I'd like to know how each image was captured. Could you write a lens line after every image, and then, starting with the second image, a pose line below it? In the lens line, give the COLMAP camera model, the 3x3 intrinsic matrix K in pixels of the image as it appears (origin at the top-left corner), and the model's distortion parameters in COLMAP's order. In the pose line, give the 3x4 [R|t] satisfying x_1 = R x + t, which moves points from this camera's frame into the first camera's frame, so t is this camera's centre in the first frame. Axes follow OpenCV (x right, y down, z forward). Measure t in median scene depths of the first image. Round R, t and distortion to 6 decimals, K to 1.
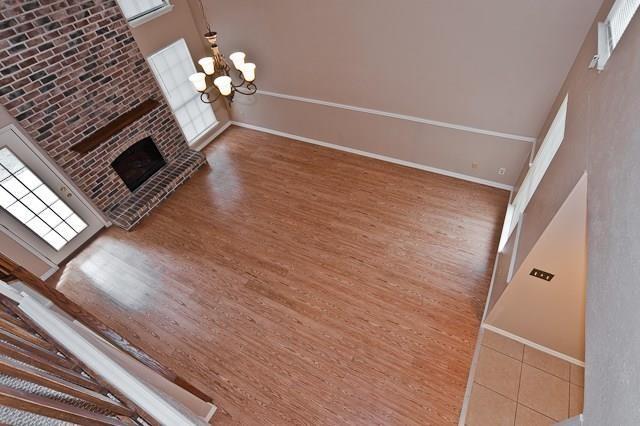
lens RADIAL K [[317.1, 0, 317.8], [0, 317.1, 214.4], [0, 0, 1]] dist [0.012047, 0.003018]
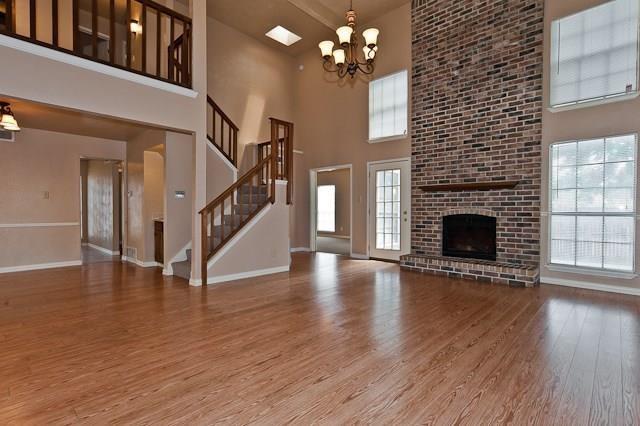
lens RADIAL K [[317.1, 0, 319.5], [0, 317.1, 209.5], [0, 0, 1]] dist [0.012047, 0.003018]
pose [[-0.252243, 0.109600, -0.961437, 0.500560], [-0.707000, 0.657510, 0.260443, -0.172573], [0.660699, 0.745431, -0.088365, 0.858287]]
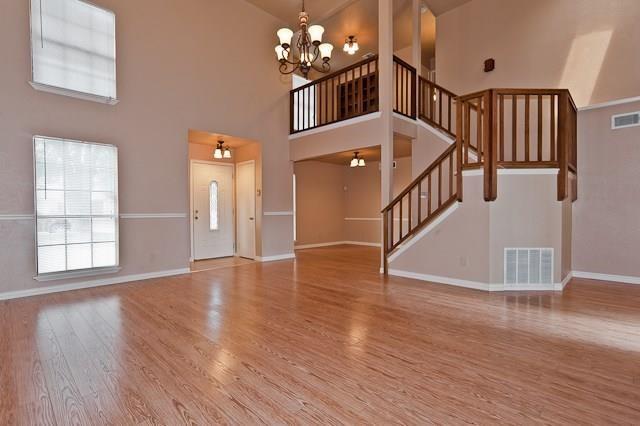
lens RADIAL K [[317.1, 0, 319.0], [0, 317.1, 213.7], [0, 0, 1]] dist [0.012047, 0.003018]
pose [[-0.949829, 0.112549, 0.291819, -0.358455], [0.292311, 0.651340, 0.700222, -0.488585], [-0.111264, 0.750393, -0.651561, 1.271129]]
